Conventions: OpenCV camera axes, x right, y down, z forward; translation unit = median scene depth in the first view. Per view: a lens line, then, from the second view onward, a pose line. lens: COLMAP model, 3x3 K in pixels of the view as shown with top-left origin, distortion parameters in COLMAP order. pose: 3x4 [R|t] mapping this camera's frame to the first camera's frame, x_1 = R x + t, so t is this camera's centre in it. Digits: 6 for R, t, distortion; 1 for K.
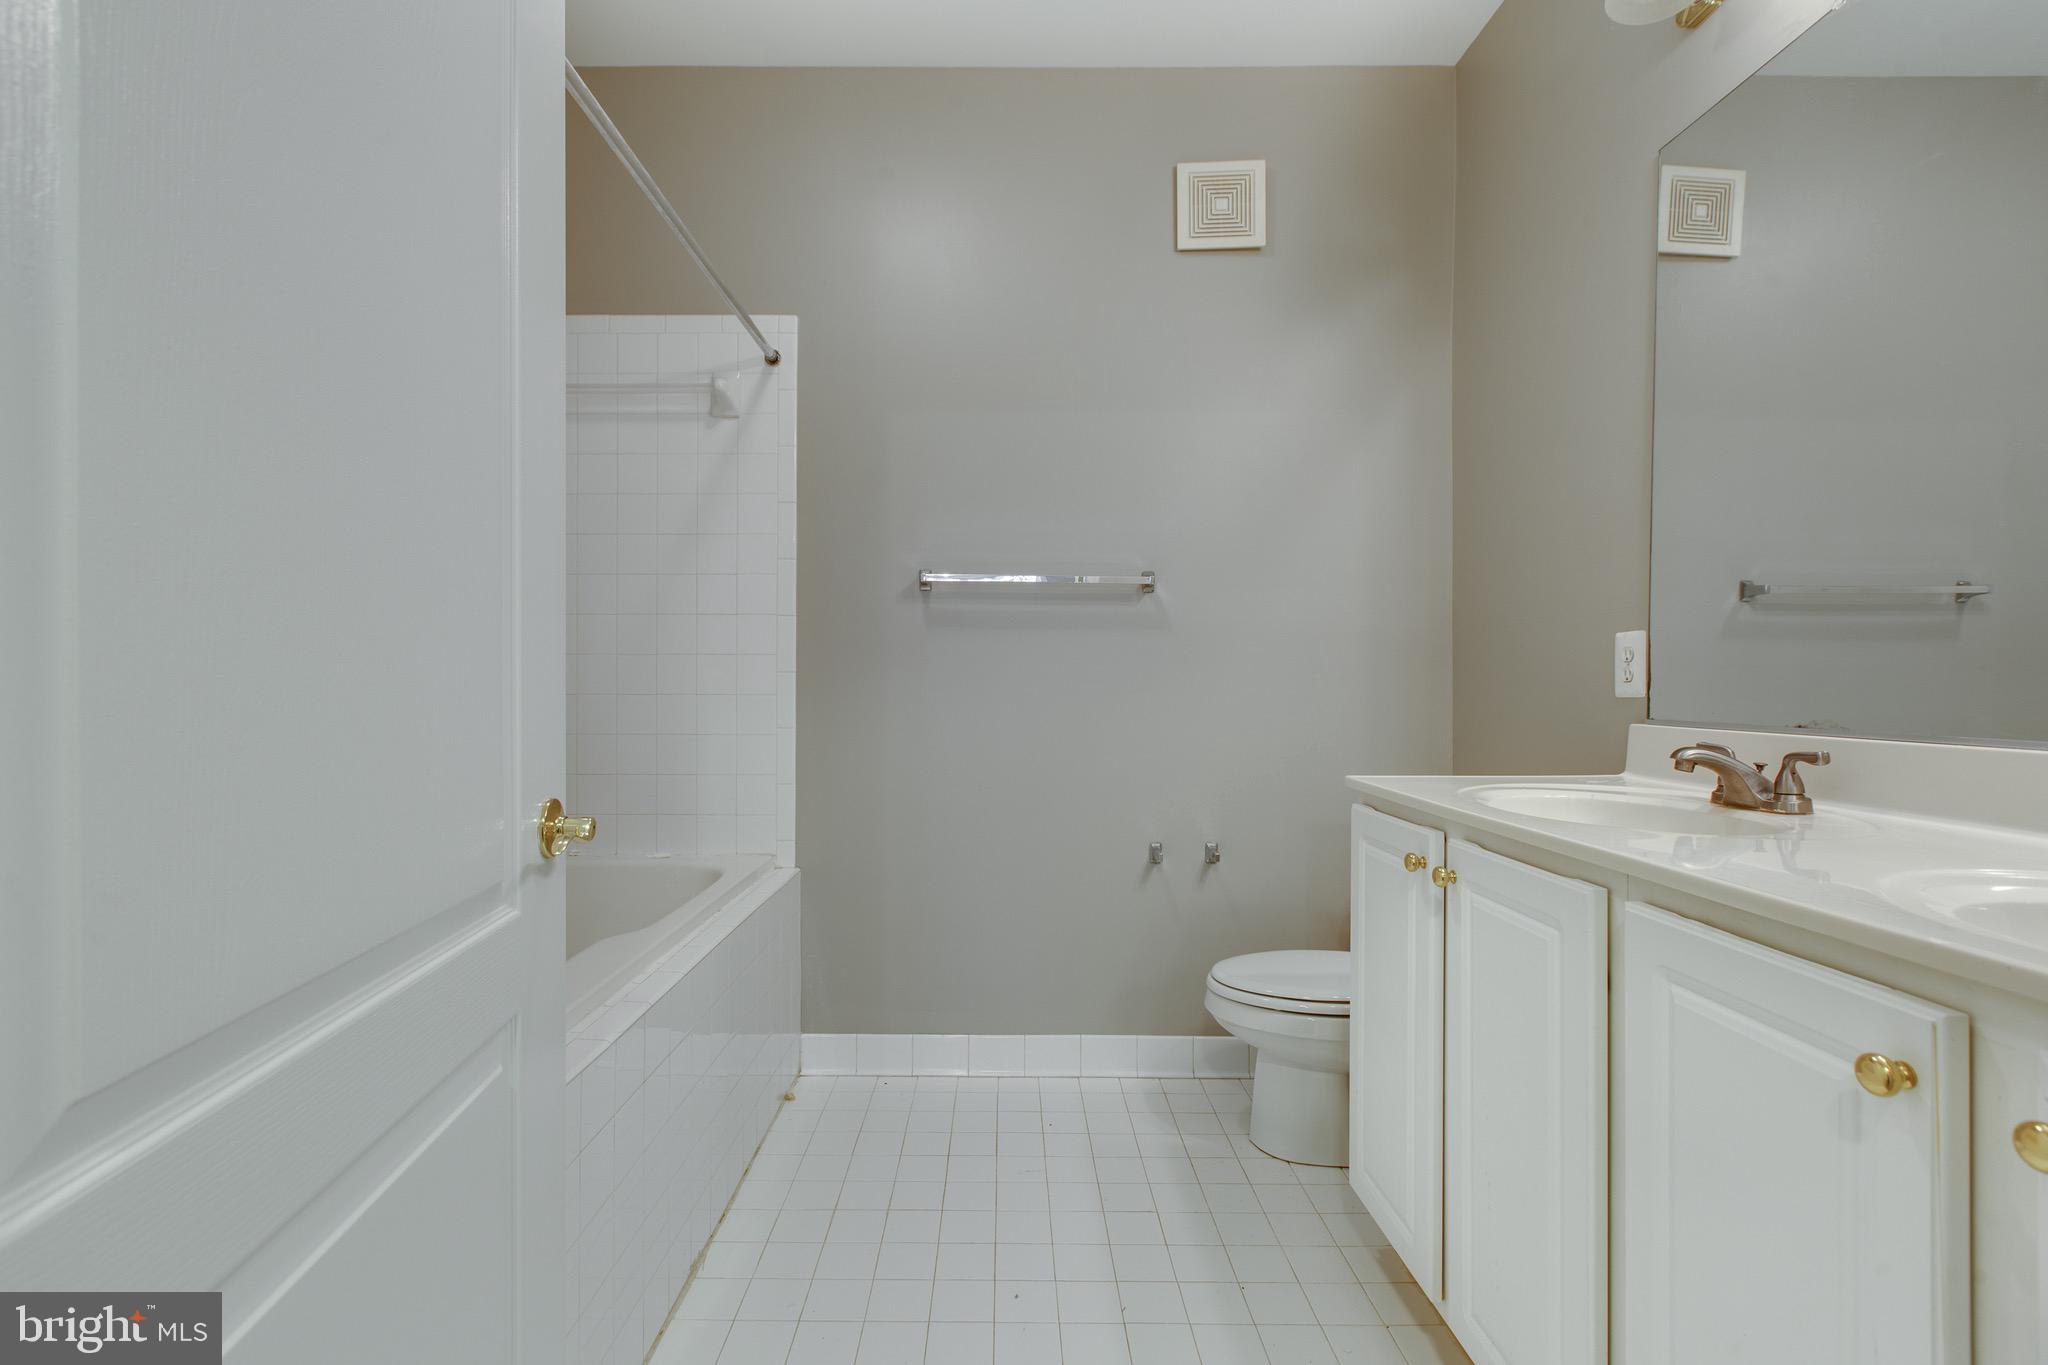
lens RADIAL K [[917.4, 0, 1015.6], [0, 917.4, 683.8], [0, 0, 1]] dist [0.000062, 0.000128]
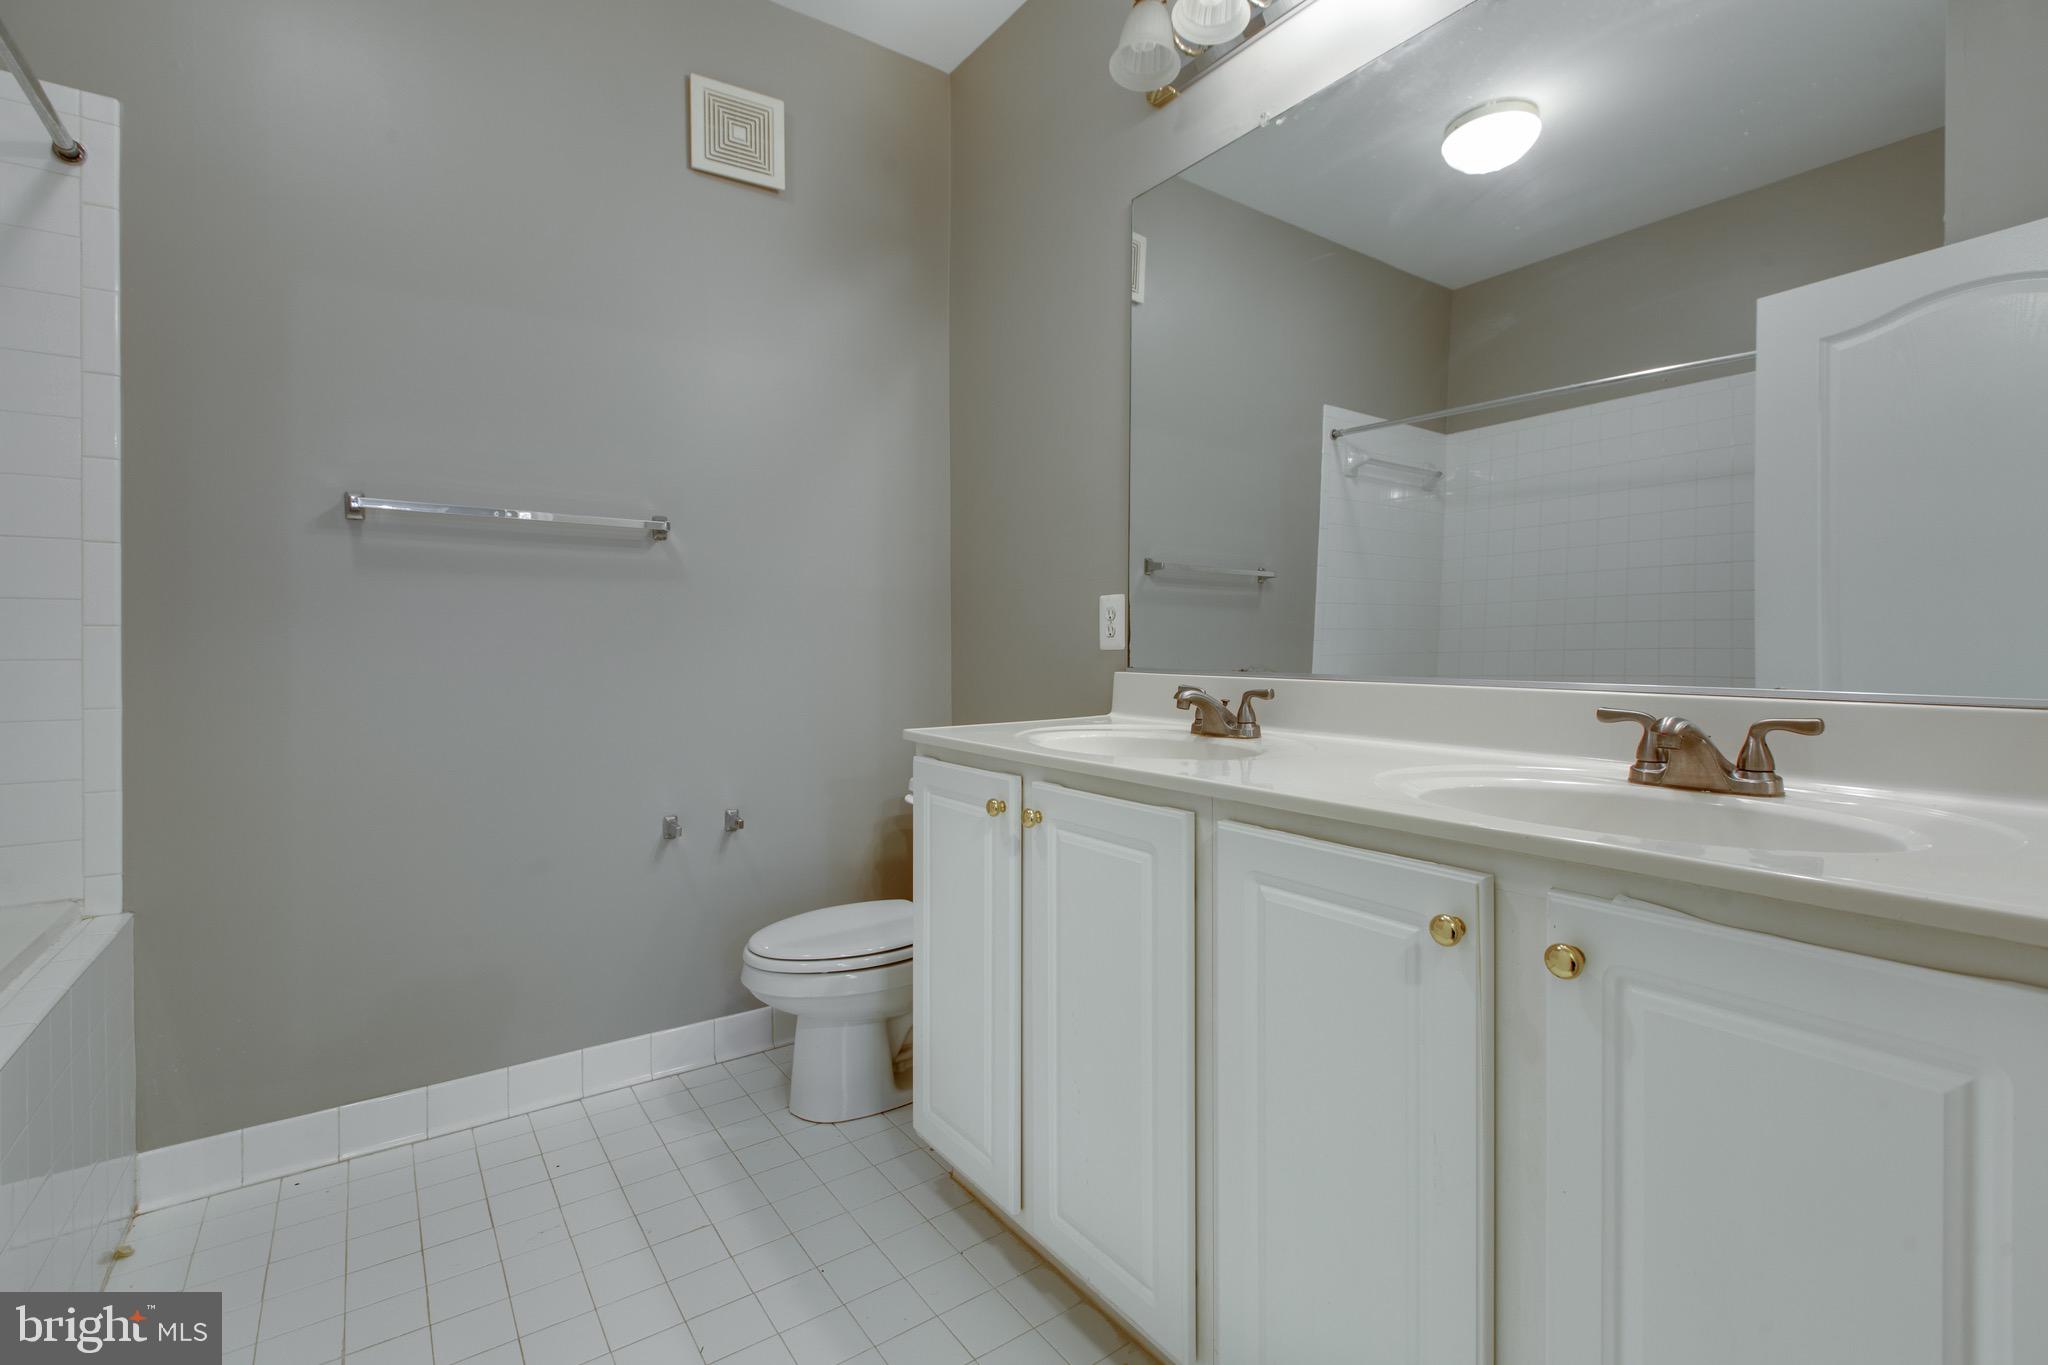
lens RADIAL K [[905.5, 0, 1012.0], [0, 905.5, 644.8], [0, 0, 1]] dist [0.000562, -0.000598]
pose [[0.821797, -0.006440, 0.569744, -0.092778], [0.004748, 0.999979, 0.004453, 0.001826], [-0.569760, -0.000955, 0.821810, 0.084813]]
